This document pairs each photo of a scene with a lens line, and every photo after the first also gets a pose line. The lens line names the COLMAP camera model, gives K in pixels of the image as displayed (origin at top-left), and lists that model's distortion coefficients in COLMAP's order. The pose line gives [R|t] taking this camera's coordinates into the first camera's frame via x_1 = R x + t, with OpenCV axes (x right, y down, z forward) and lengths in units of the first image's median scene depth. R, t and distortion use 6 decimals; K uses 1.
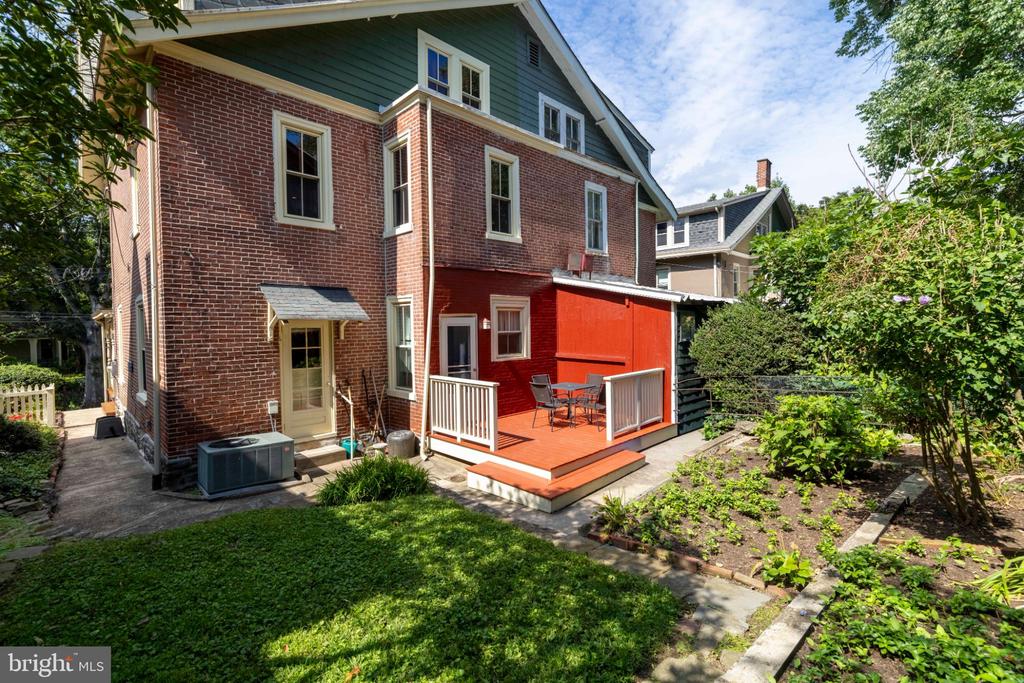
lens RADIAL K [[451.0, 0, 506.9], [0, 451.0, 335.8], [0, 0, 1]] dist [-0.000342, 0.000086]
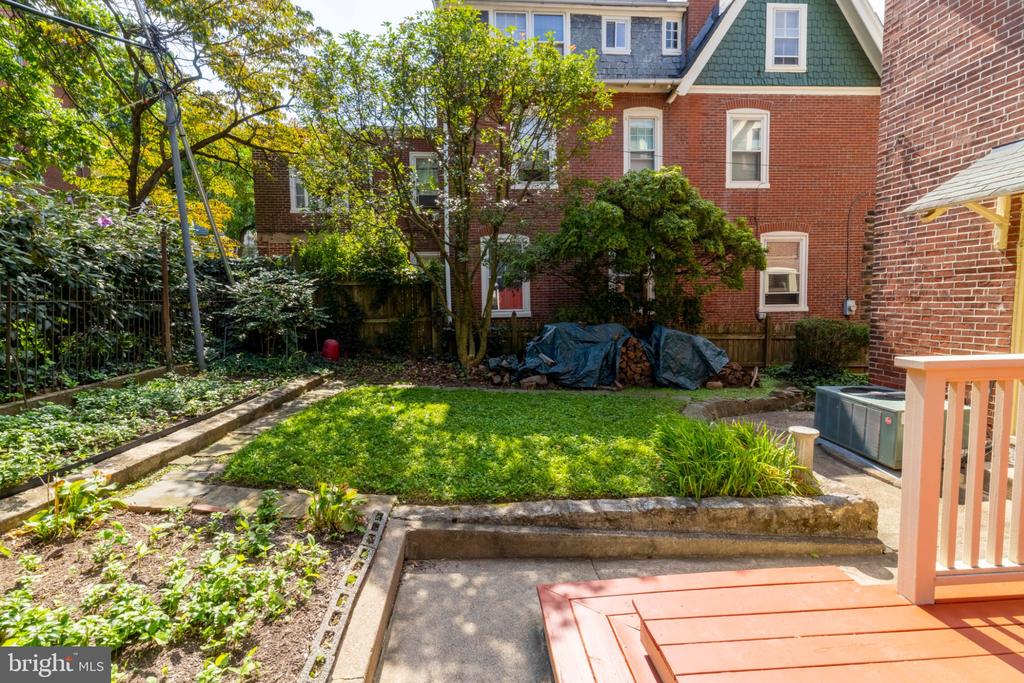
lens RADIAL K [[505.2, 0, 532.0], [0, 505.2, 344.3], [0, 0, 1]] dist [0.003361, 0.000782]
pose [[-0.636841, 0.083379, -0.766474, 0.263513], [0.004264, 0.994501, 0.104642, 0.047545], [0.770984, 0.063372, -0.633694, 0.750780]]
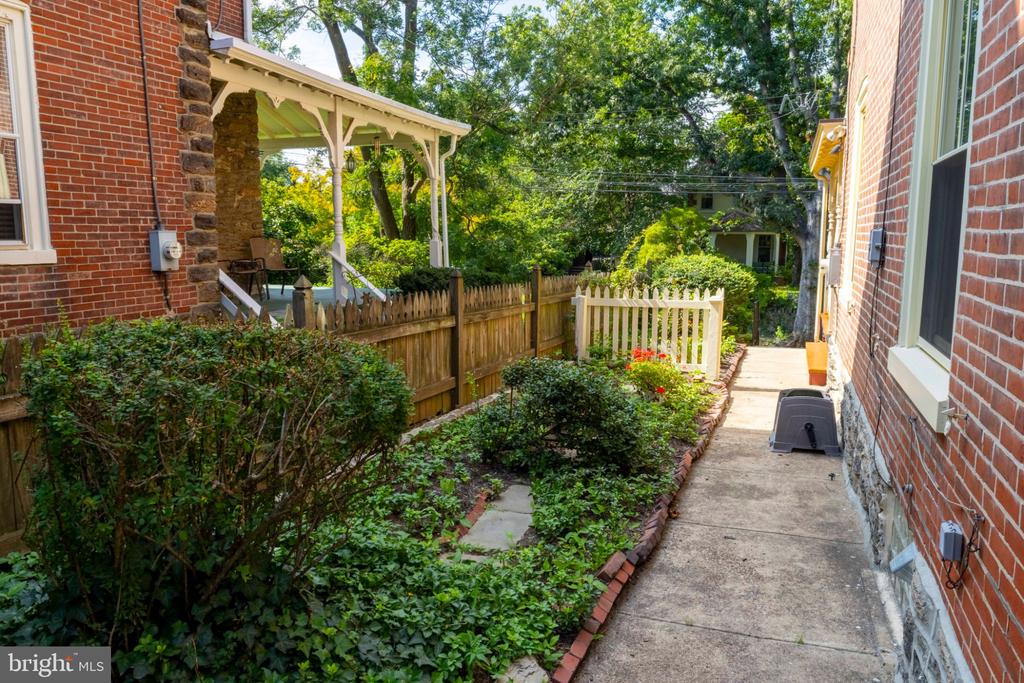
lens RADIAL K [[743.8, 0, 510.4], [0, 743.8, 340.8], [0, 0, 1]] dist [-0.002539, -0.001363]
pose [[0.422402, 0.149831, -0.893939, -0.470727], [-0.036706, 0.988262, 0.148296, 0.061179], [0.905665, -0.029828, 0.422943, 0.550186]]
